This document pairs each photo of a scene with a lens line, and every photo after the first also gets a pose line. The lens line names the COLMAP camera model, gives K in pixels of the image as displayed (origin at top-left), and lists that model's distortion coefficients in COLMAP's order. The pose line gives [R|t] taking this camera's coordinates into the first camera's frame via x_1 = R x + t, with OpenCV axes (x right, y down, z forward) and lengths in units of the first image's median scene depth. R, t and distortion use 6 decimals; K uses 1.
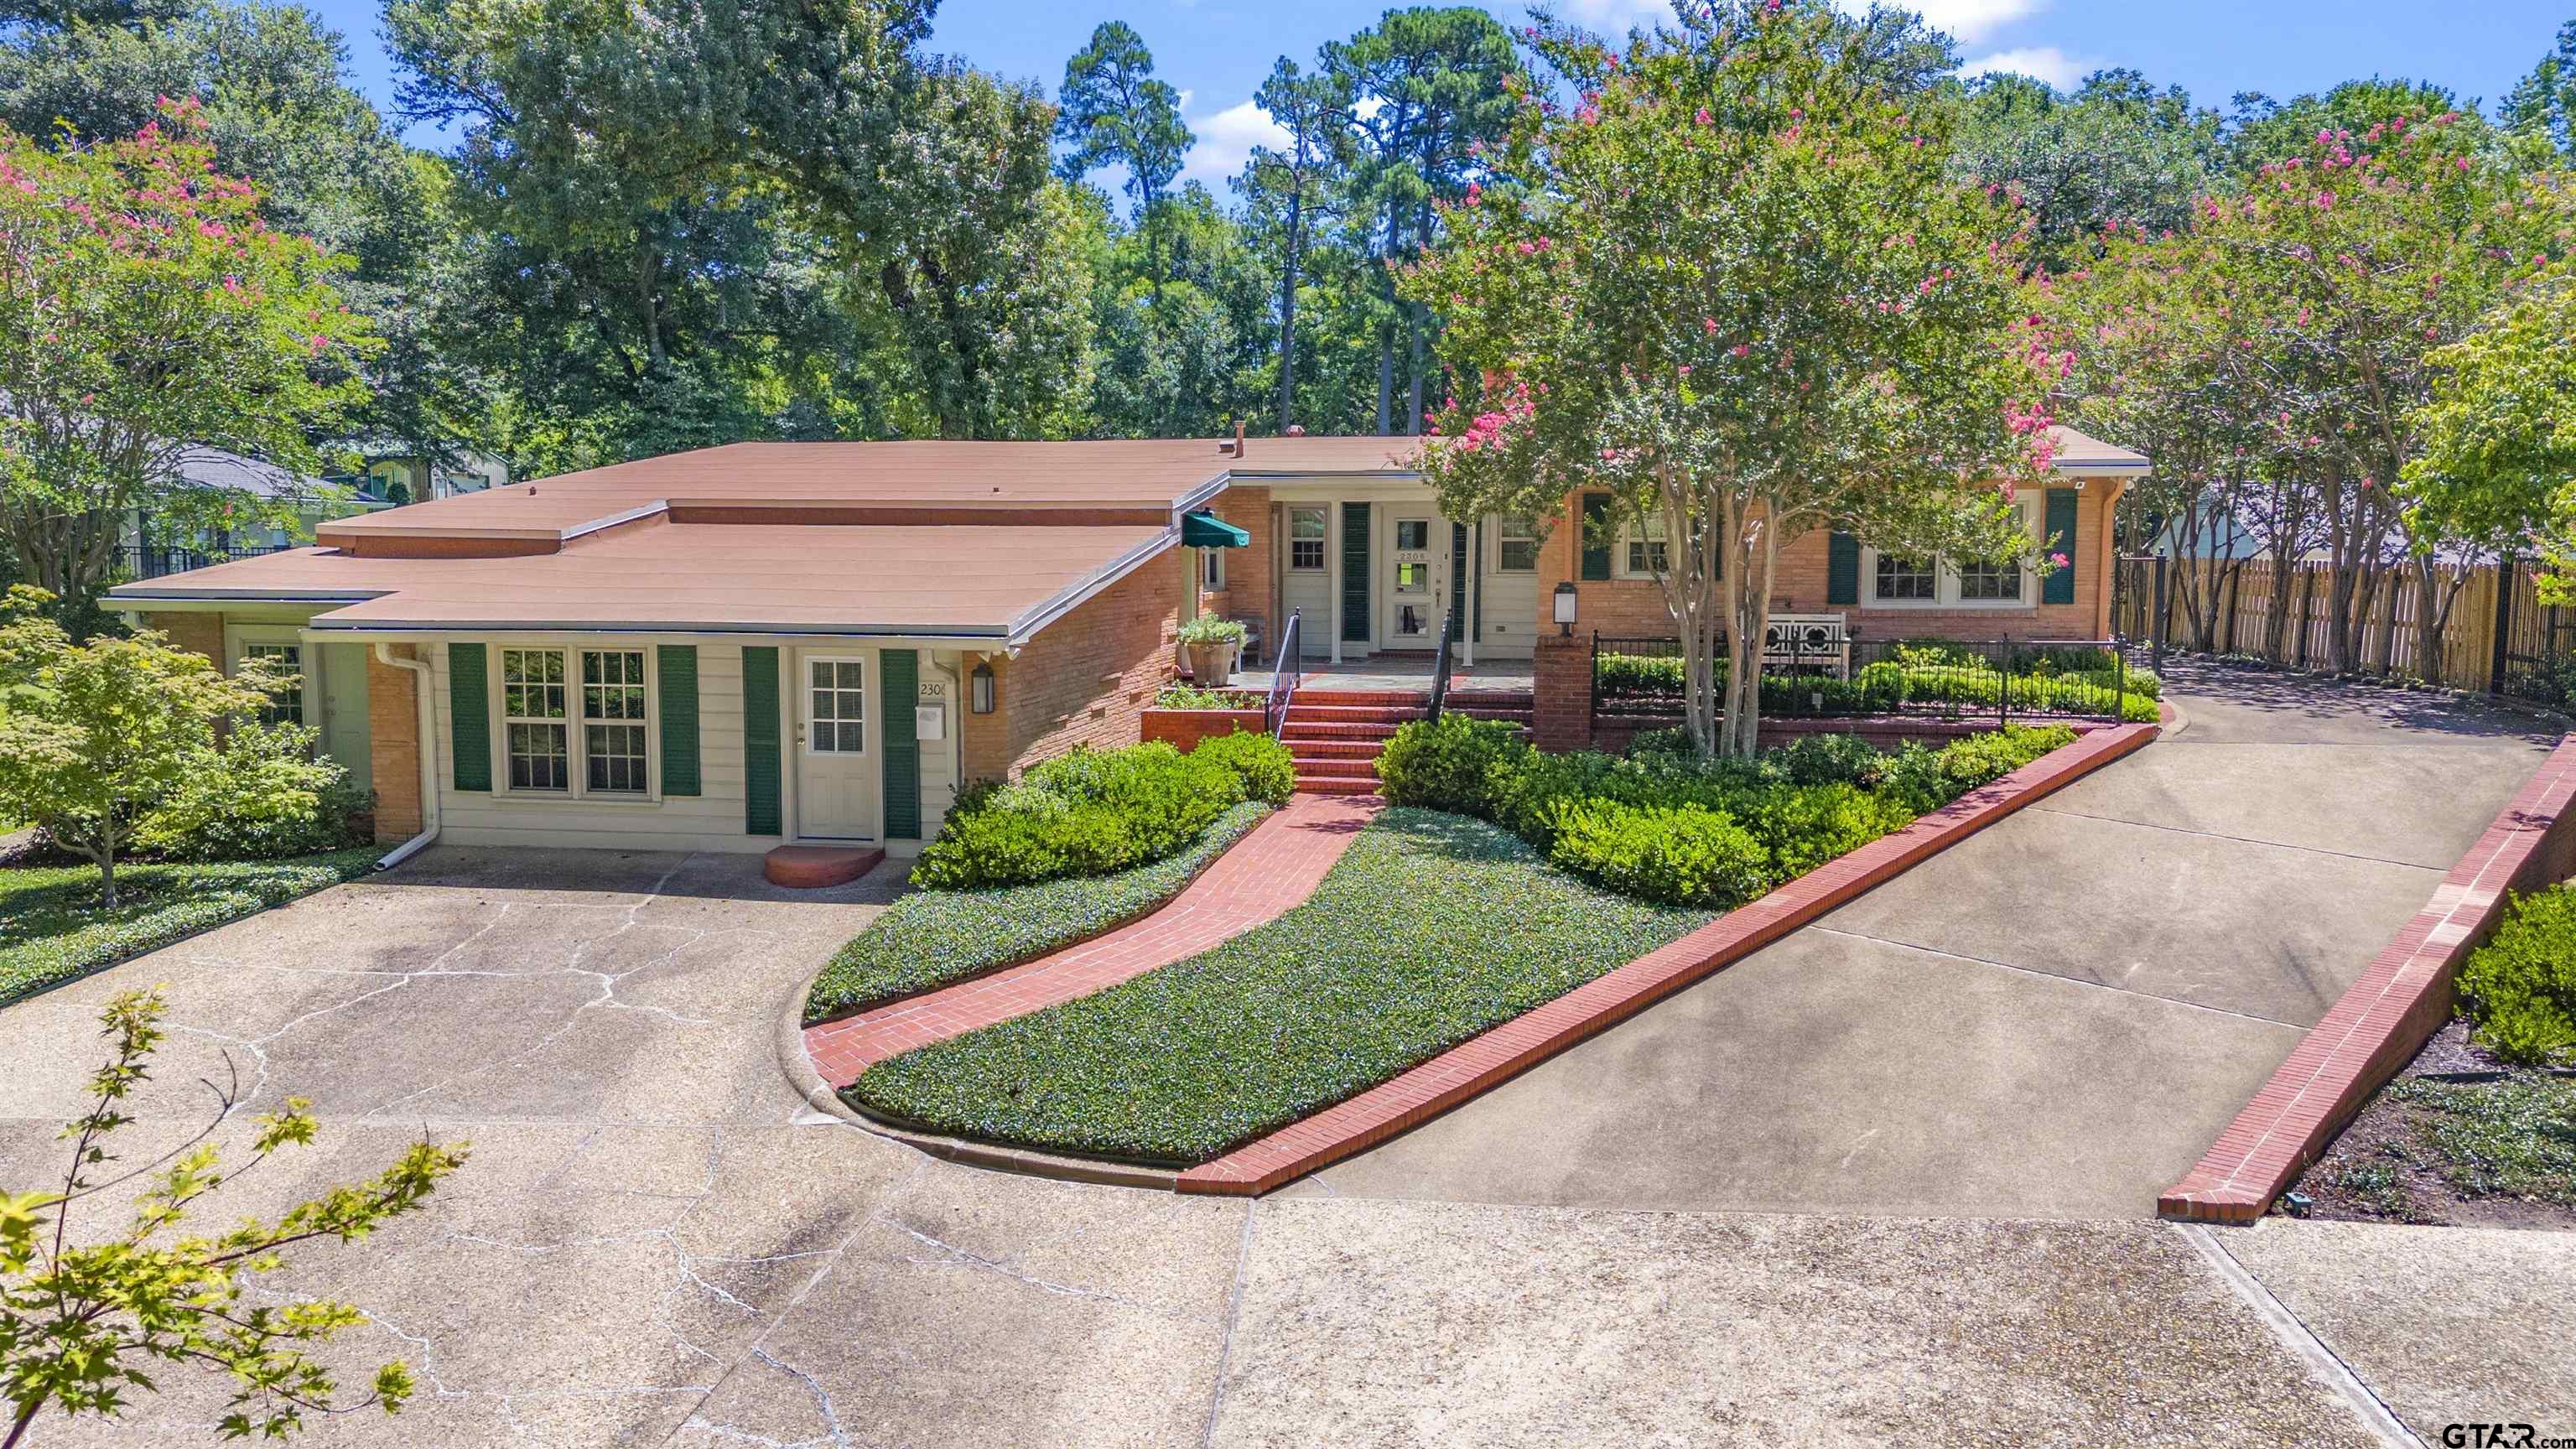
lens RADIAL K [[1857.7, 0, 1295.8], [0, 1857.7, 731.0], [0, 0, 1]] dist [0.088794, -0.132731]
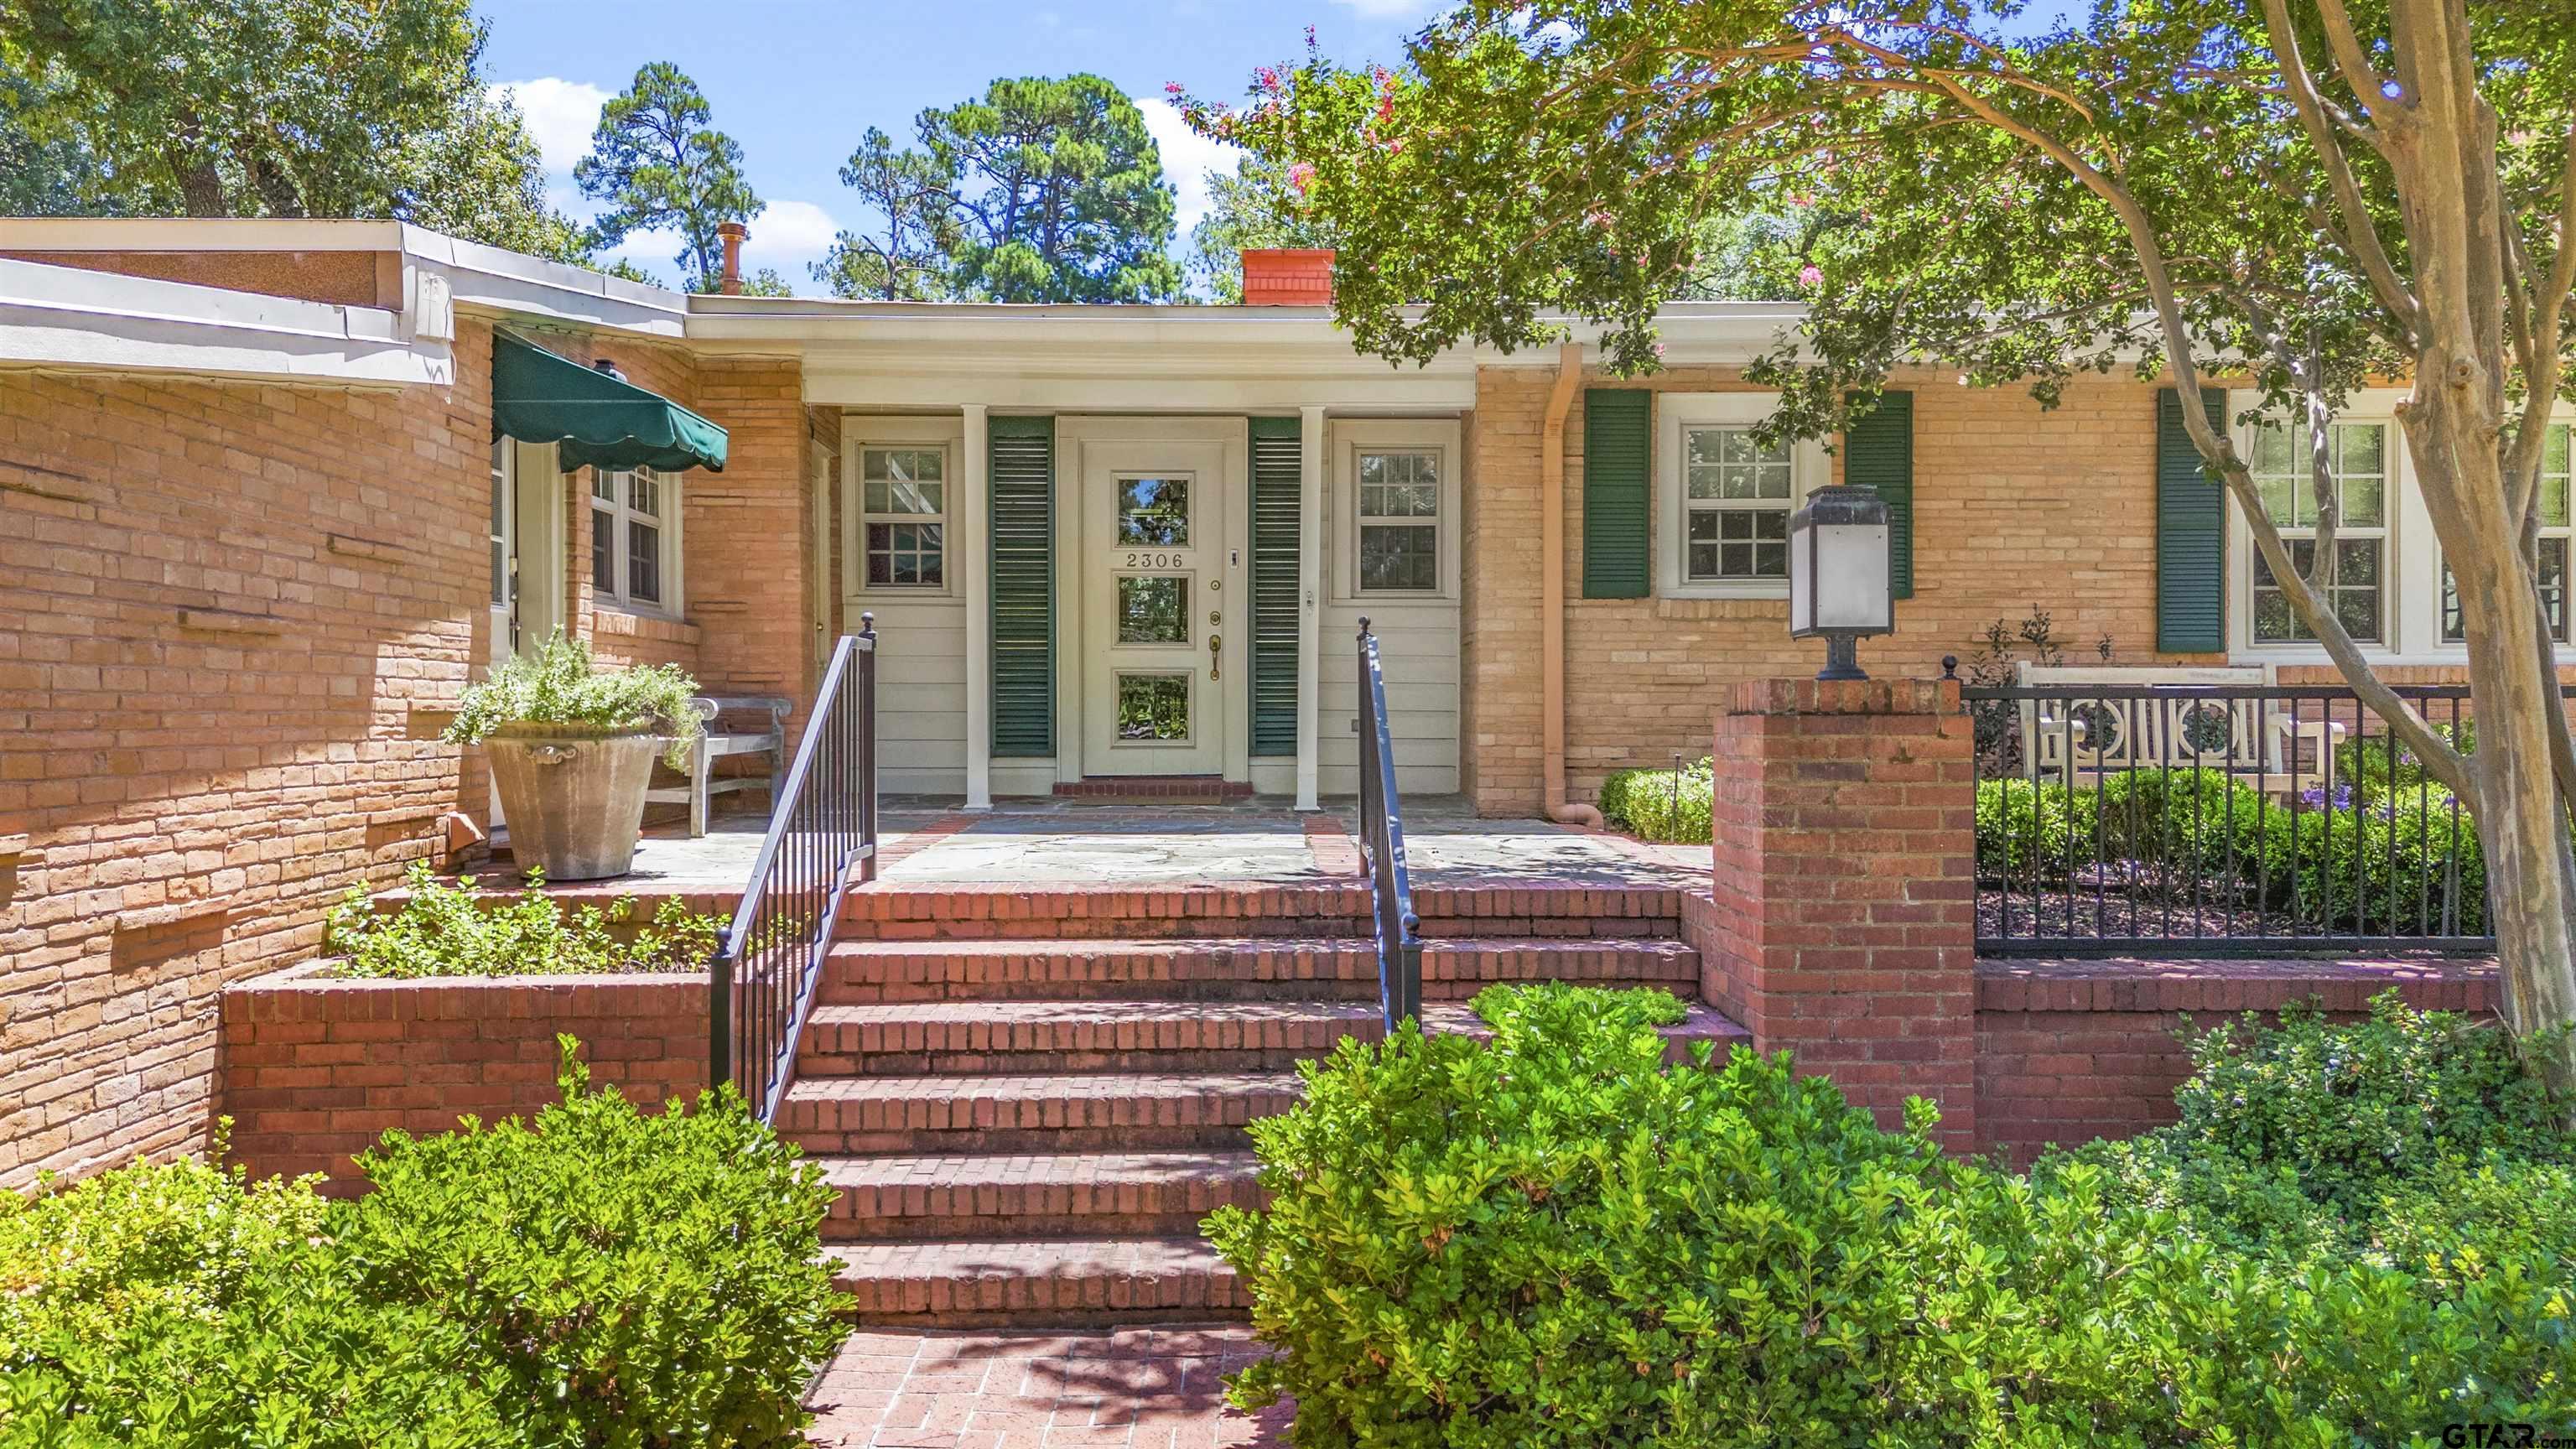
lens RADIAL K [[1857.7, 0, 1295.8], [0, 1857.7, 731.0], [0, 0, 1]] dist [0.088794, -0.132731]
pose [[0.977816, -0.005395, 0.209398, 0.004321], [0.024093, 0.995930, -0.086845, -0.016205], [-0.208078, 0.089963, 0.973966, 0.573322]]
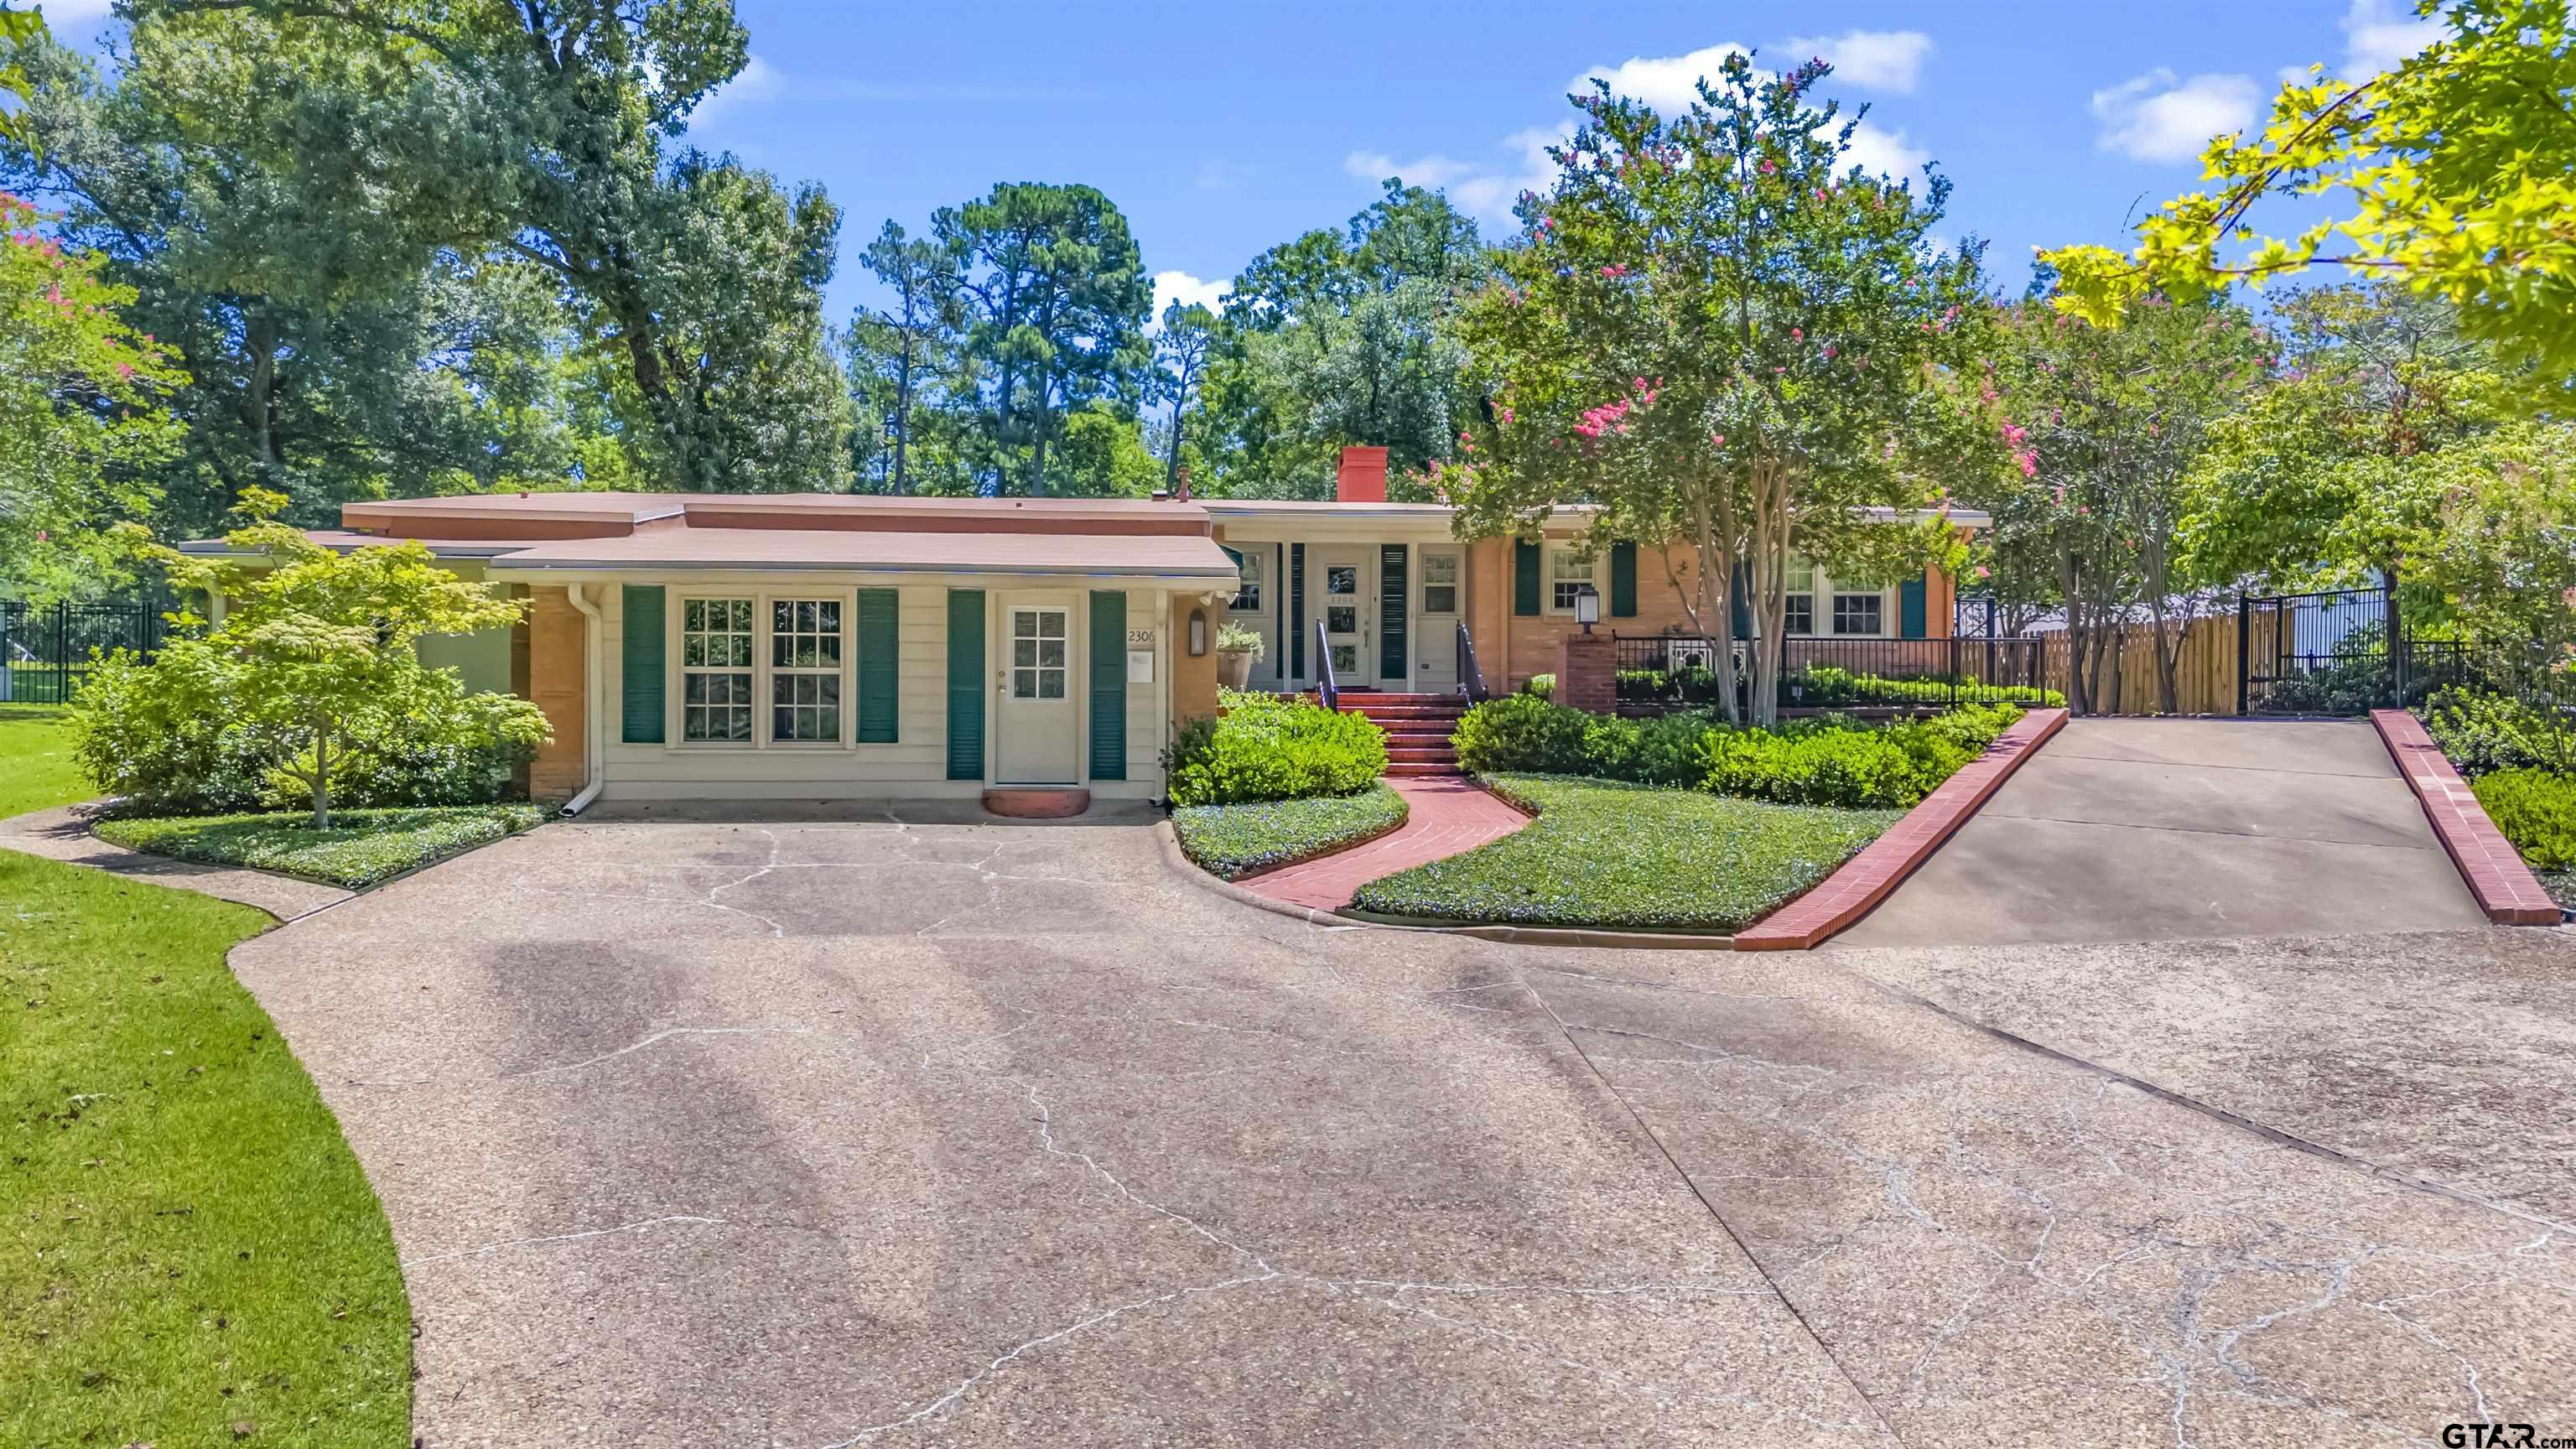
lens RADIAL K [[1857.7, 0, 1295.8], [0, 1857.7, 731.0], [0, 0, 1]] dist [0.088794, -0.132731]
pose [[0.964824, 0.001424, 0.262892, -0.242699], [0.025507, 0.994761, -0.098999, 0.085907], [-0.261655, 0.102222, 0.959733, -0.012168]]
